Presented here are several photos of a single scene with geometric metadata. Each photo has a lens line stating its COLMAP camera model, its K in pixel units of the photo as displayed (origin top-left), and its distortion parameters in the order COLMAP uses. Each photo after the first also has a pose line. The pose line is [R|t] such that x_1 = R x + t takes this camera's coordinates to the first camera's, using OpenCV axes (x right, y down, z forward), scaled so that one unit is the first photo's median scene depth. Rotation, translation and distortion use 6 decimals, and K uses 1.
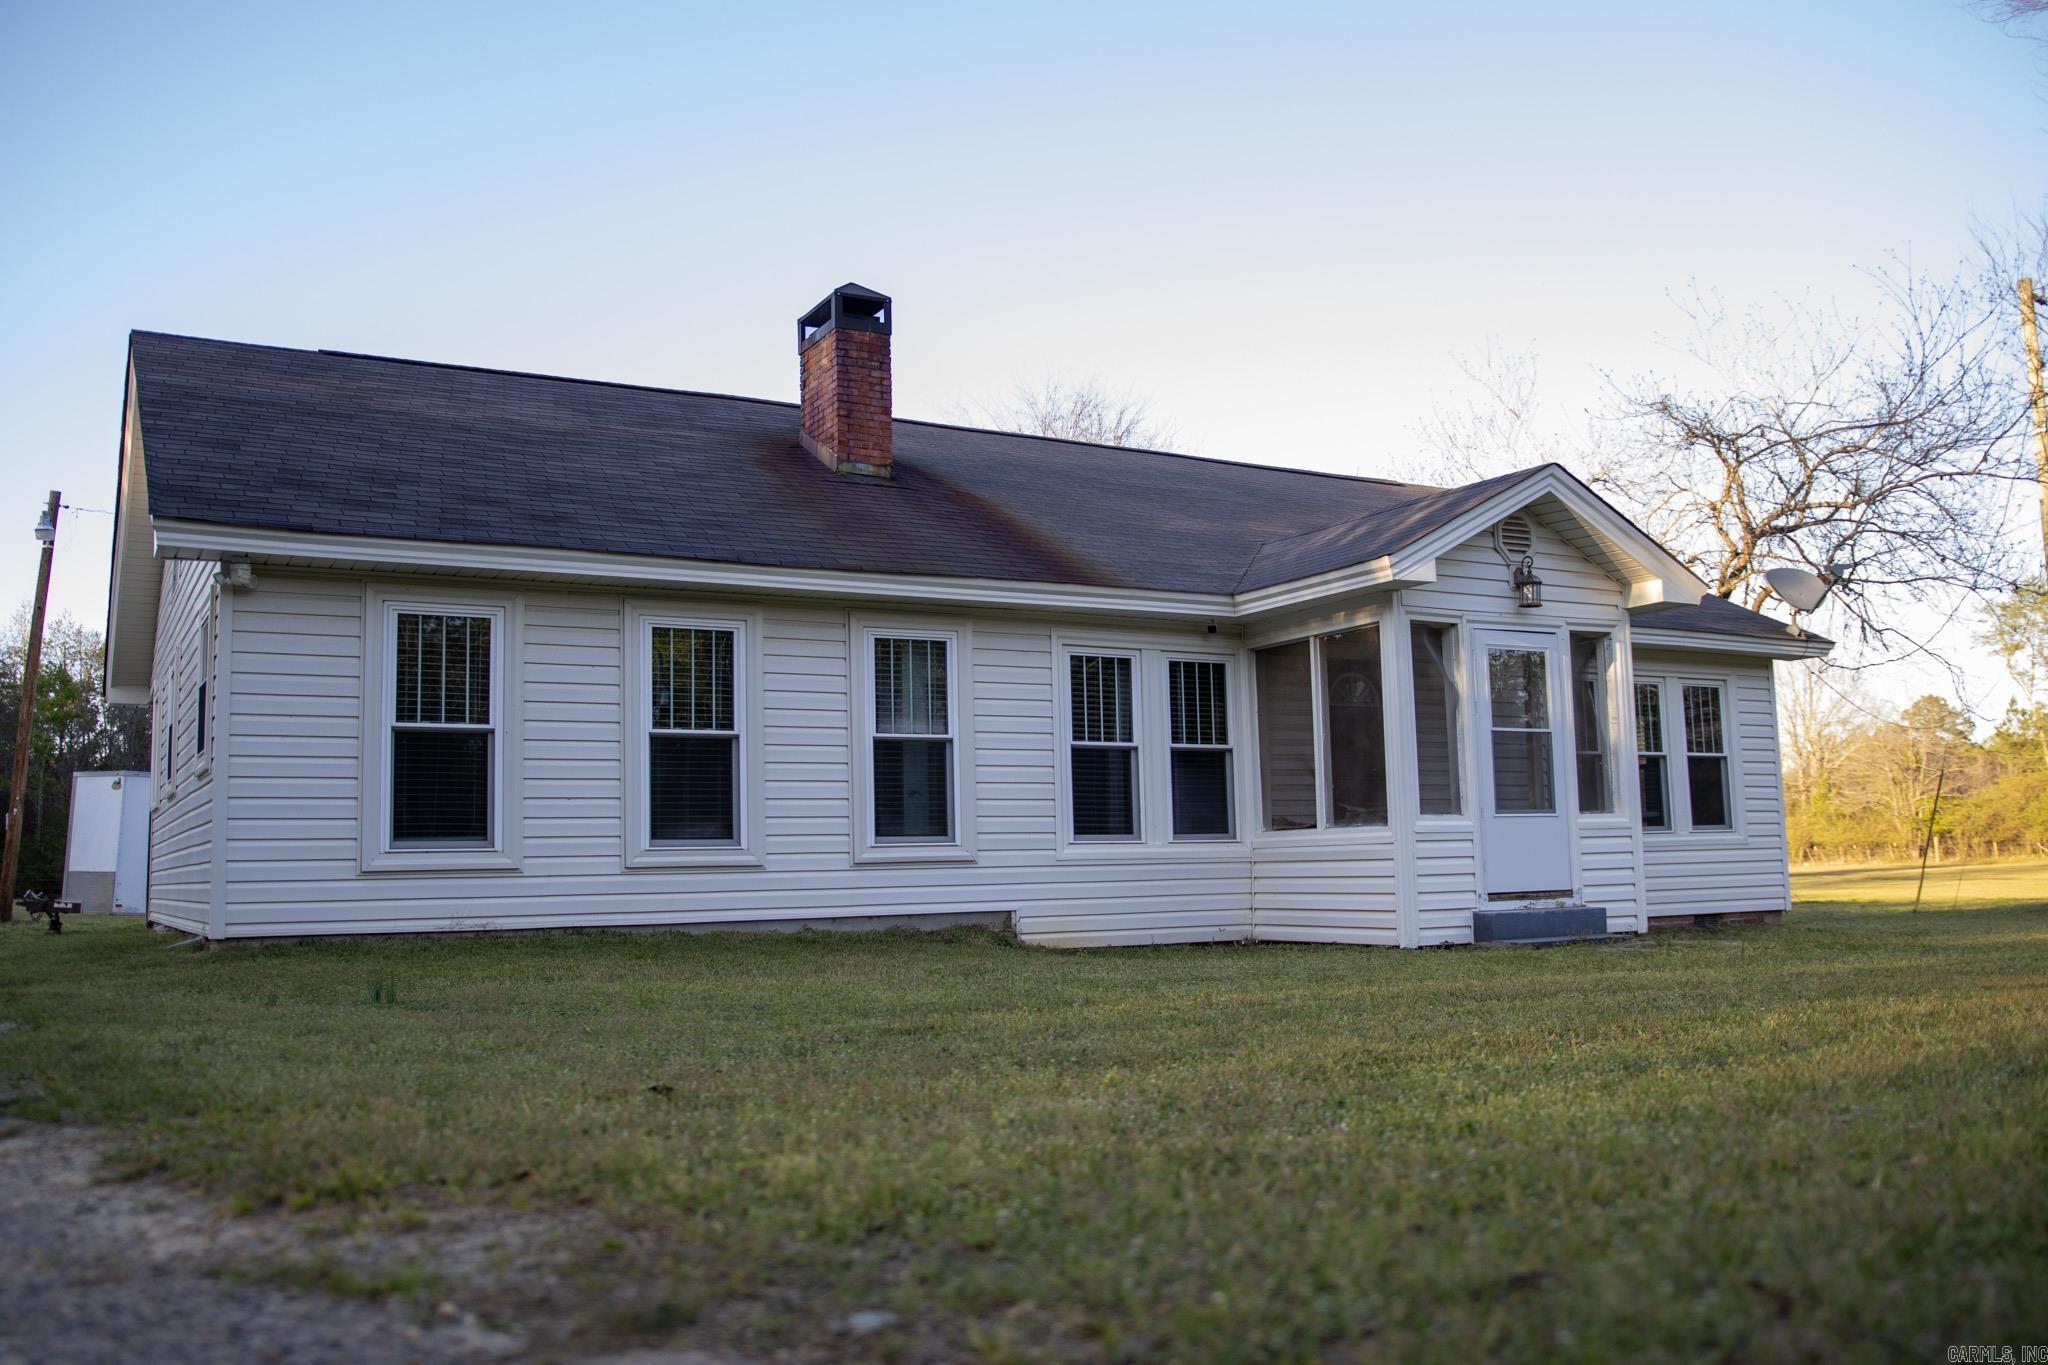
lens RADIAL K [[1702.5, 0, 1024.0], [0, 1702.5, 682.5], [0, 0, 1]] dist [-0.087399, 0.070447]
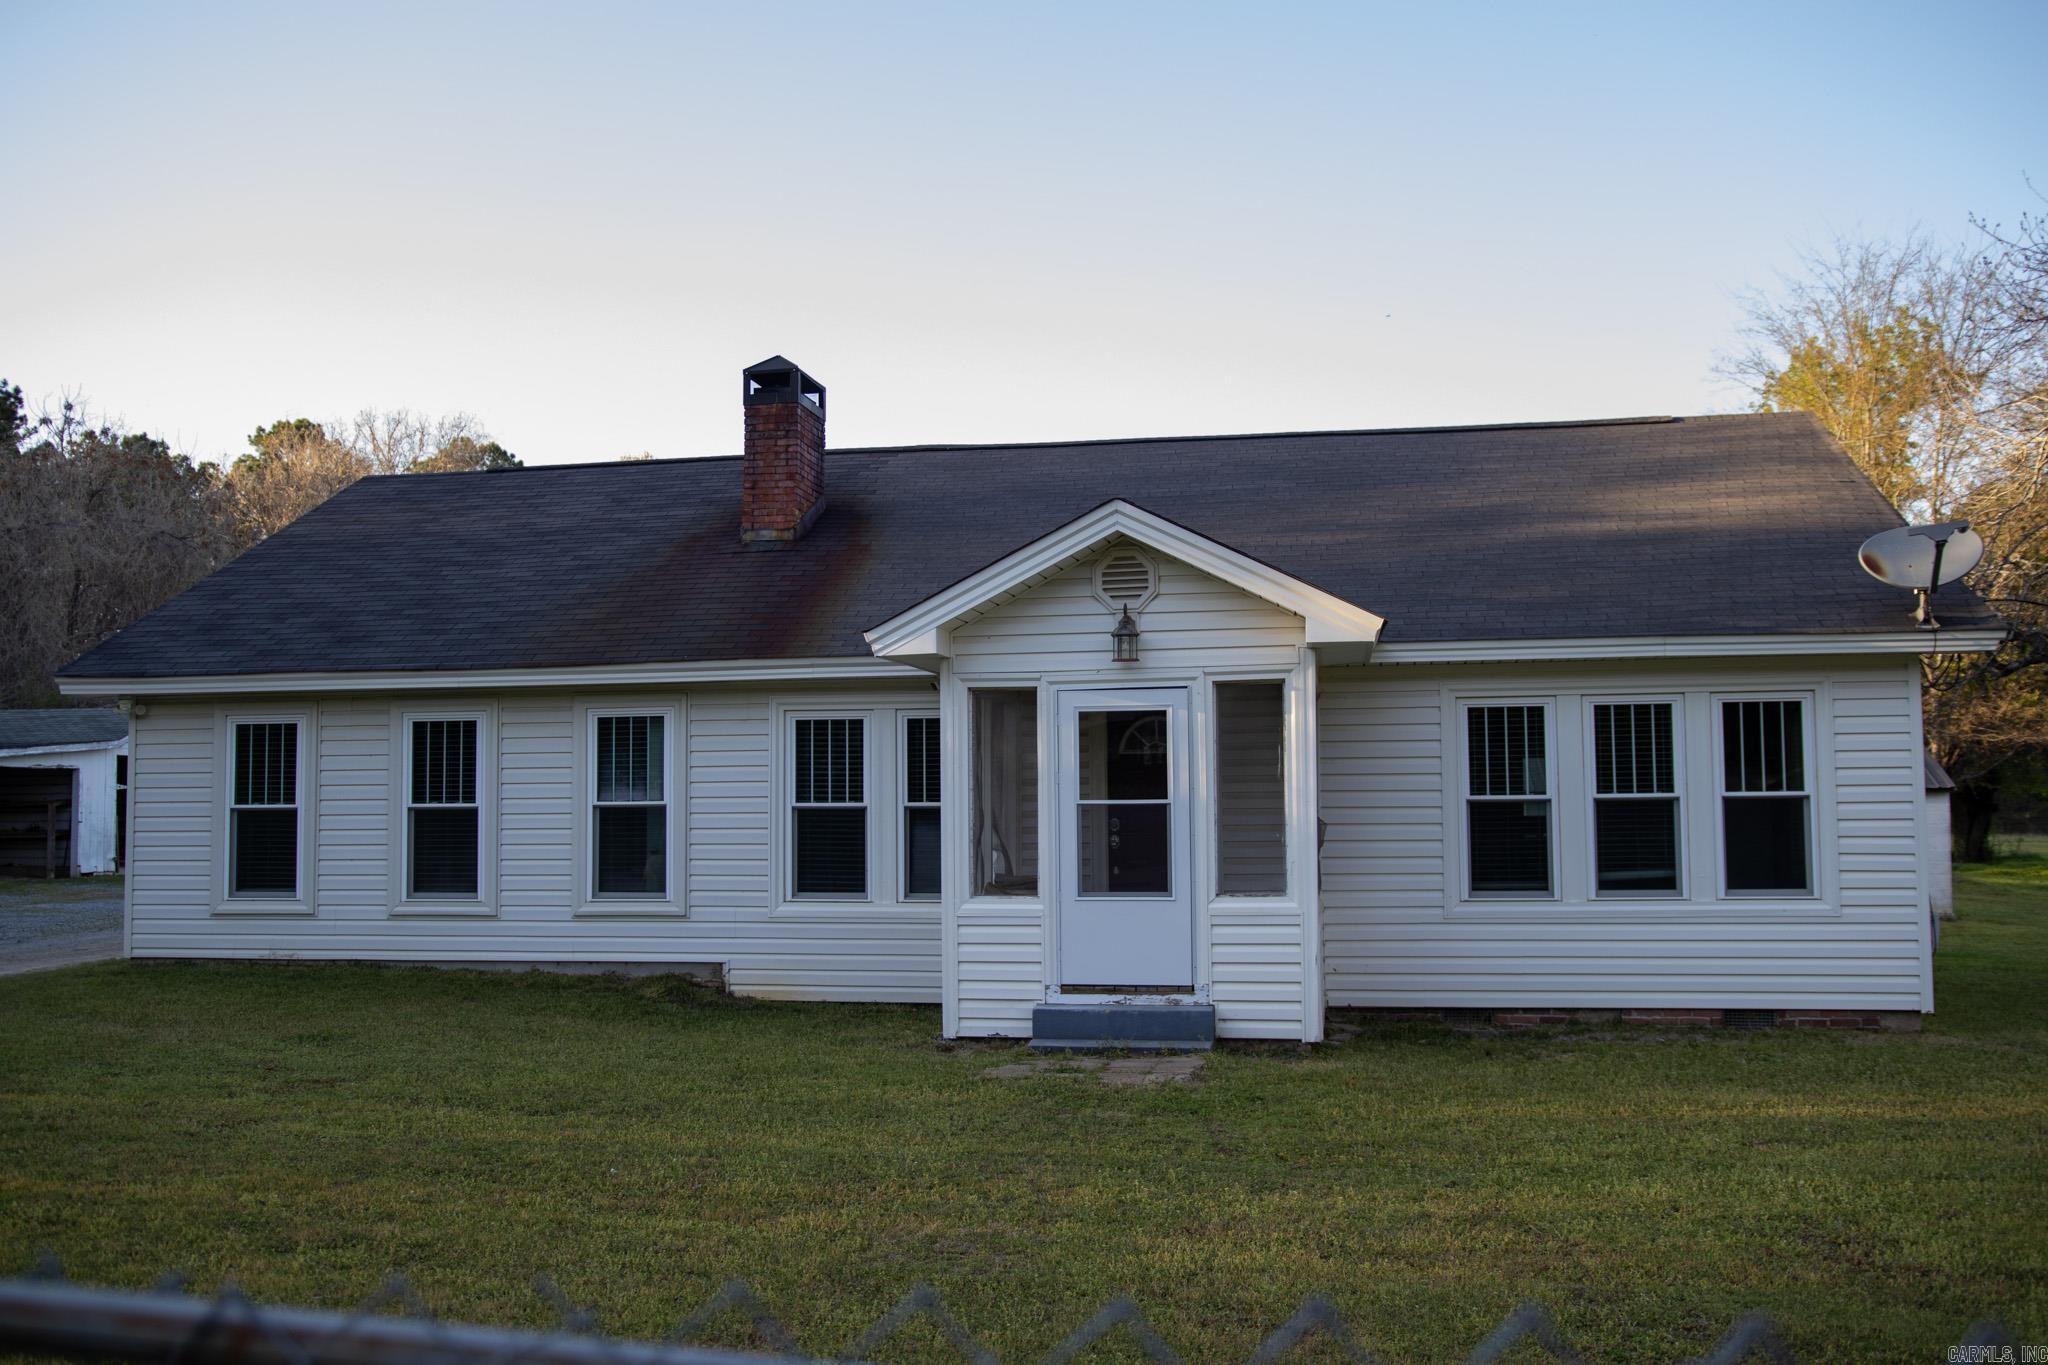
lens RADIAL K [[1813.2, 0, 1024.0], [0, 1813.2, 682.5], [0, 0, 1]] dist [-0.049810, -0.000168]
pose [[0.762986, -0.025775, -0.645901, 0.878900], [0.063040, 0.997409, 0.034665, -0.070850], [0.643334, -0.067167, 0.762633, 0.254577]]
